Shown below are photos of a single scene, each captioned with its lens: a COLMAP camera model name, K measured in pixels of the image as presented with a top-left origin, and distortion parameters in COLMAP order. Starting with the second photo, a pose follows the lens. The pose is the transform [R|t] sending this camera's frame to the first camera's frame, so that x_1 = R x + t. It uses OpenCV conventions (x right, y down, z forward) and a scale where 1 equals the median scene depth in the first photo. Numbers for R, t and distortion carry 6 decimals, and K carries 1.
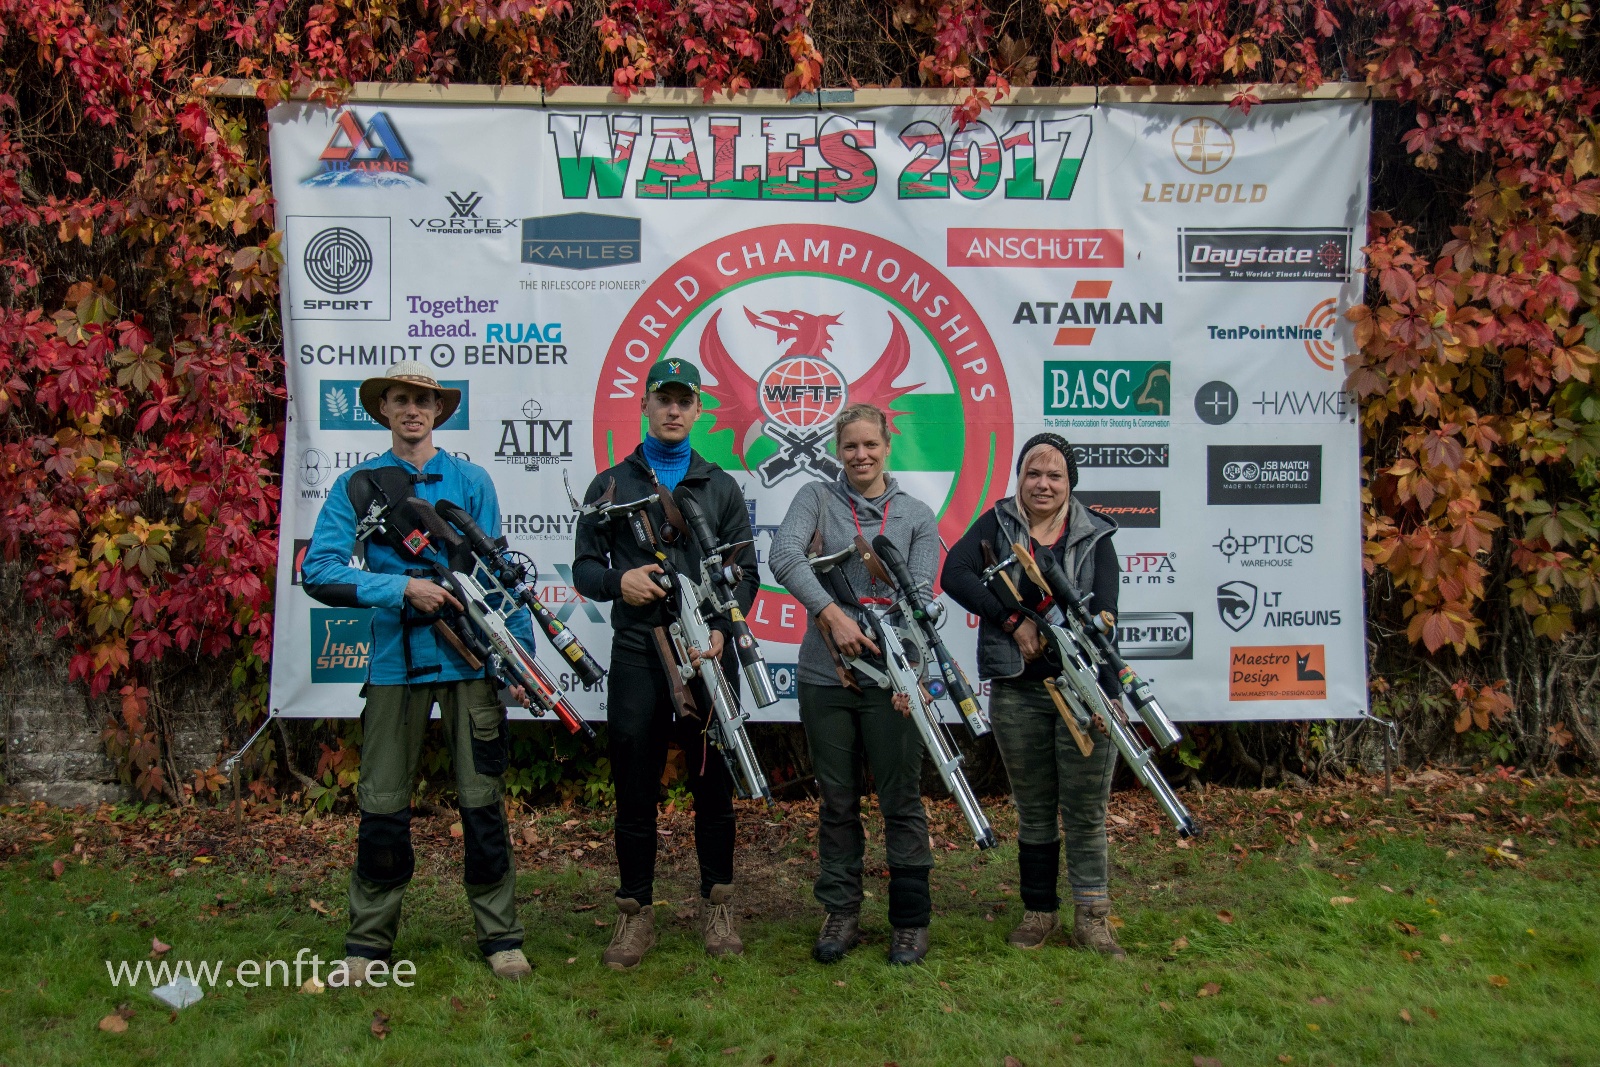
lens RADIAL K [[2008.9, 0, 800.0], [0, 2008.9, 533.5], [0, 0, 1]] dist [0.014164, 0.076159]
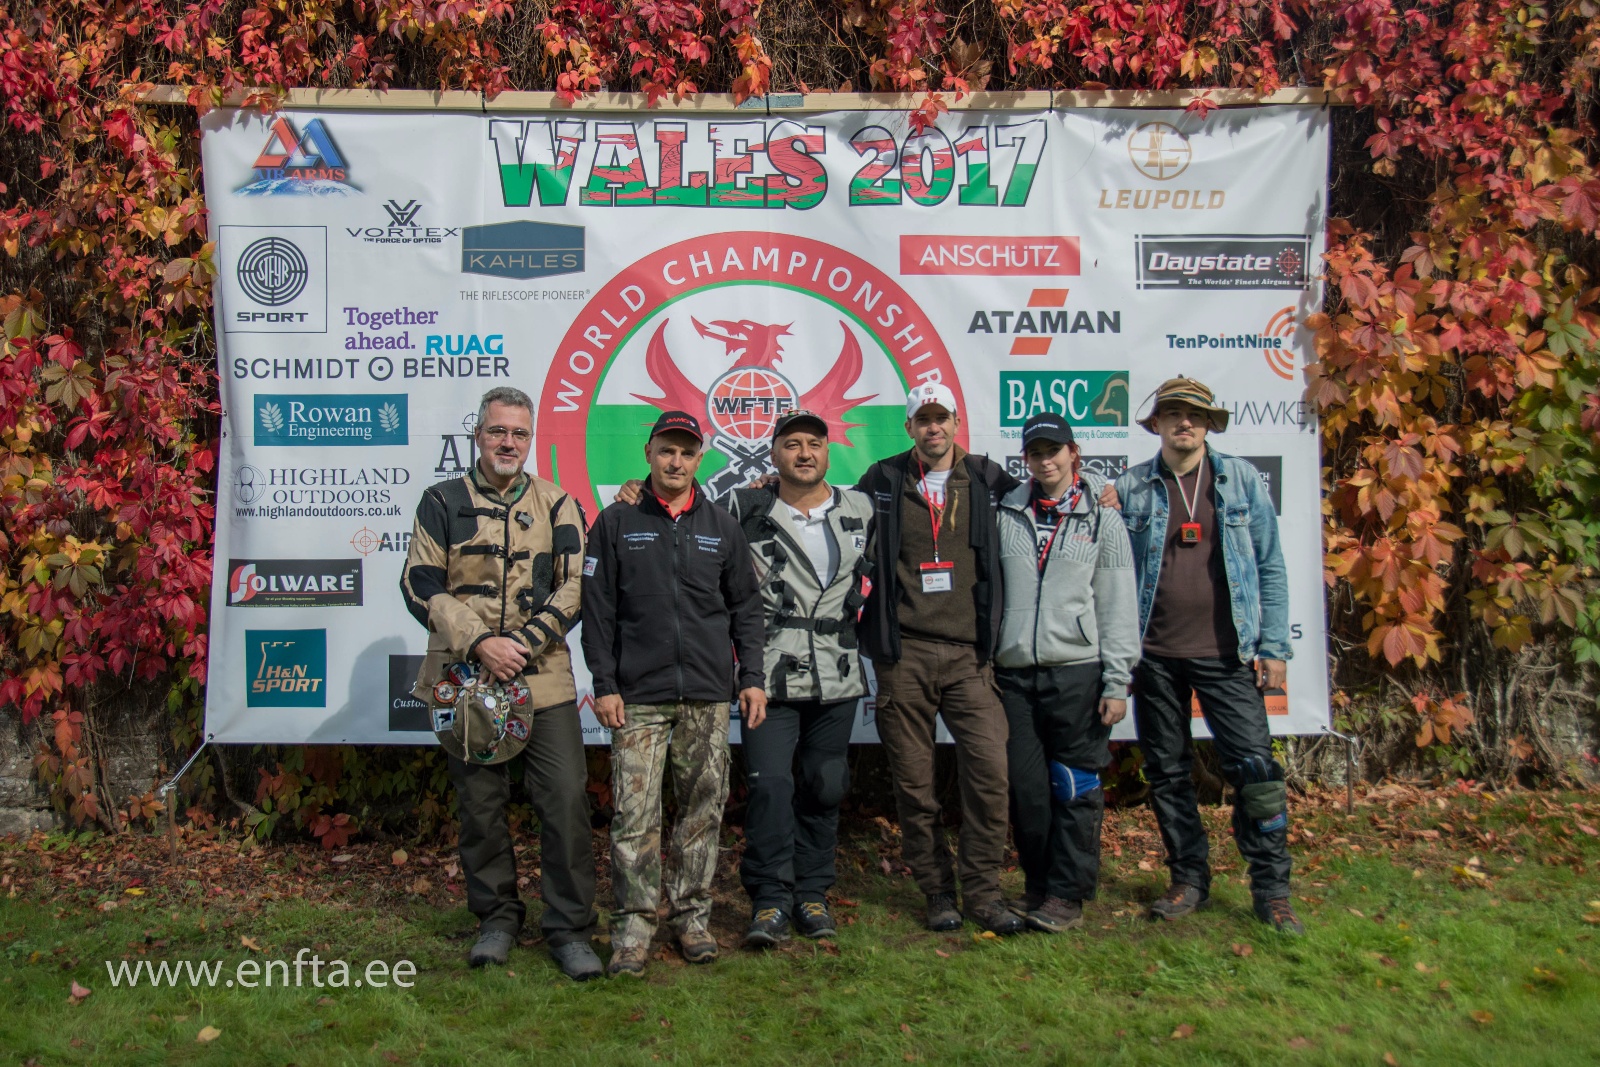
lens RADIAL K [[1934.1, 0, 800.0], [0, 1934.1, 533.5], [0, 0, 1]] dist [-0.025879, 0.083987]
pose [[0.999712, -0.006346, 0.023155, 0.002189], [0.006441, 0.999971, -0.004052, -0.003888], [-0.023129, 0.004200, 0.999724, 0.064215]]
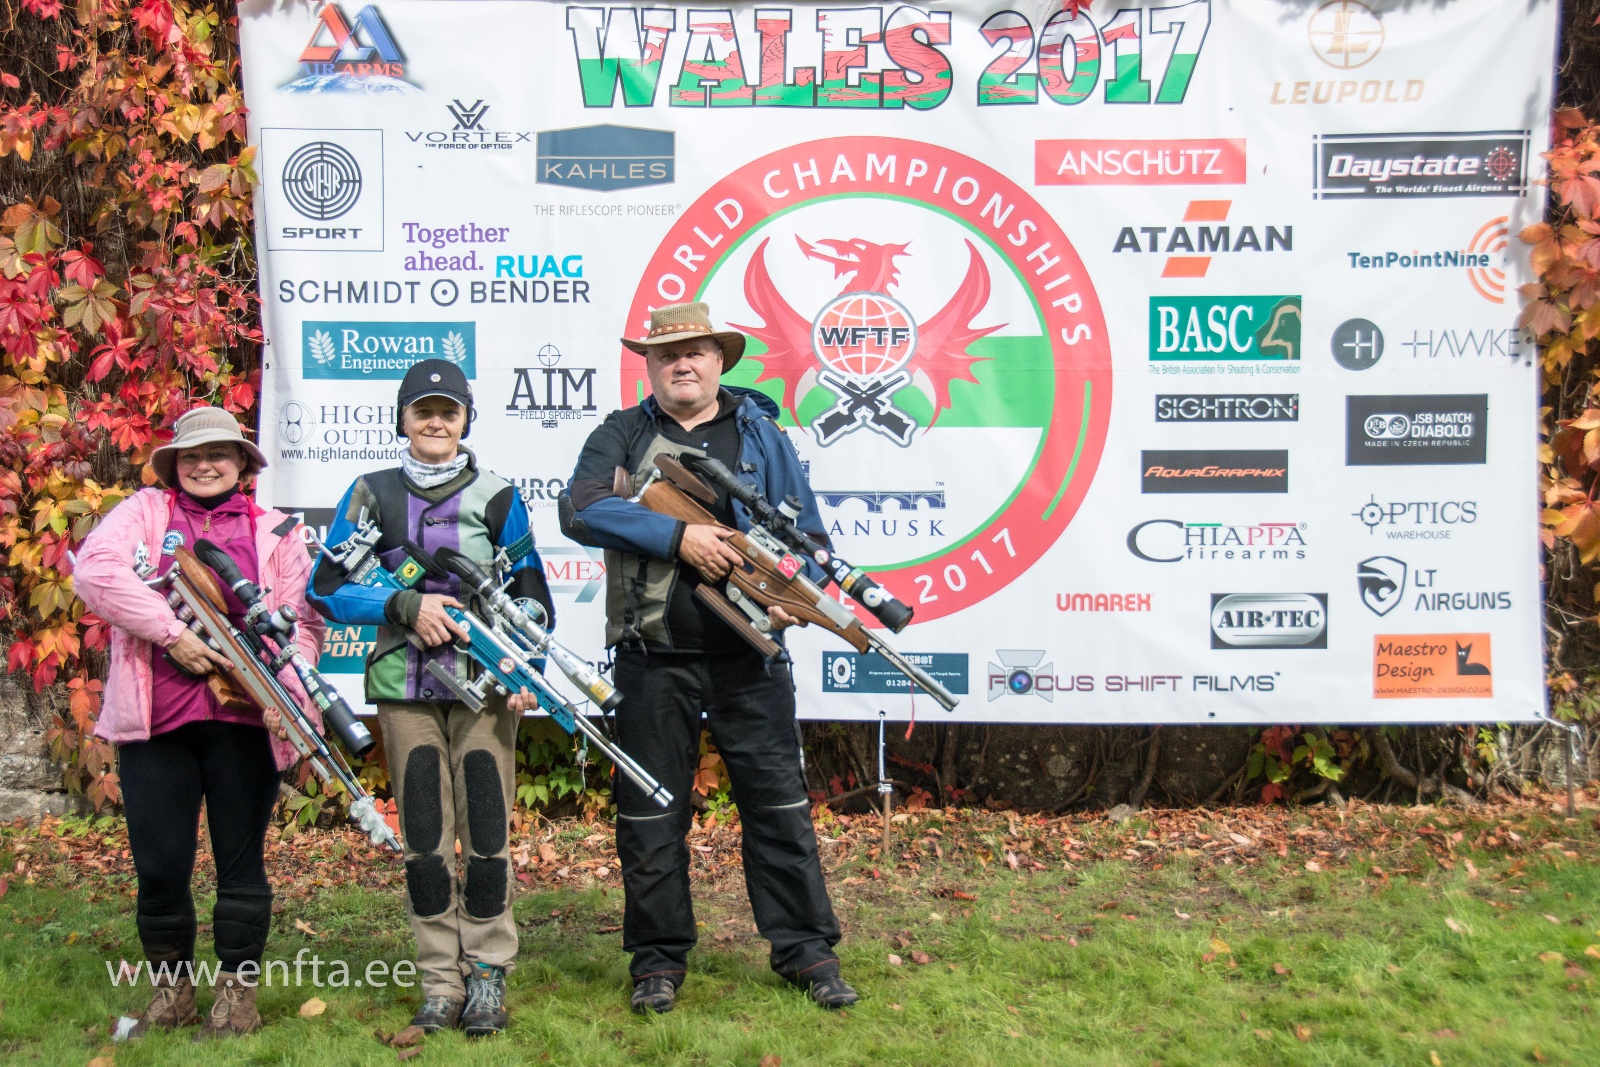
lens RADIAL K [[2588.9, 0, 775.2], [0, 2588.9, 545.2], [0, 0, 1]] dist [0.192790, 0.032529]
pose [[0.998978, 0.000741, -0.045200, 0.013294], [0.000014, 0.999861, 0.016698, 0.000712], [0.045207, -0.016682, 0.998838, -0.104228]]
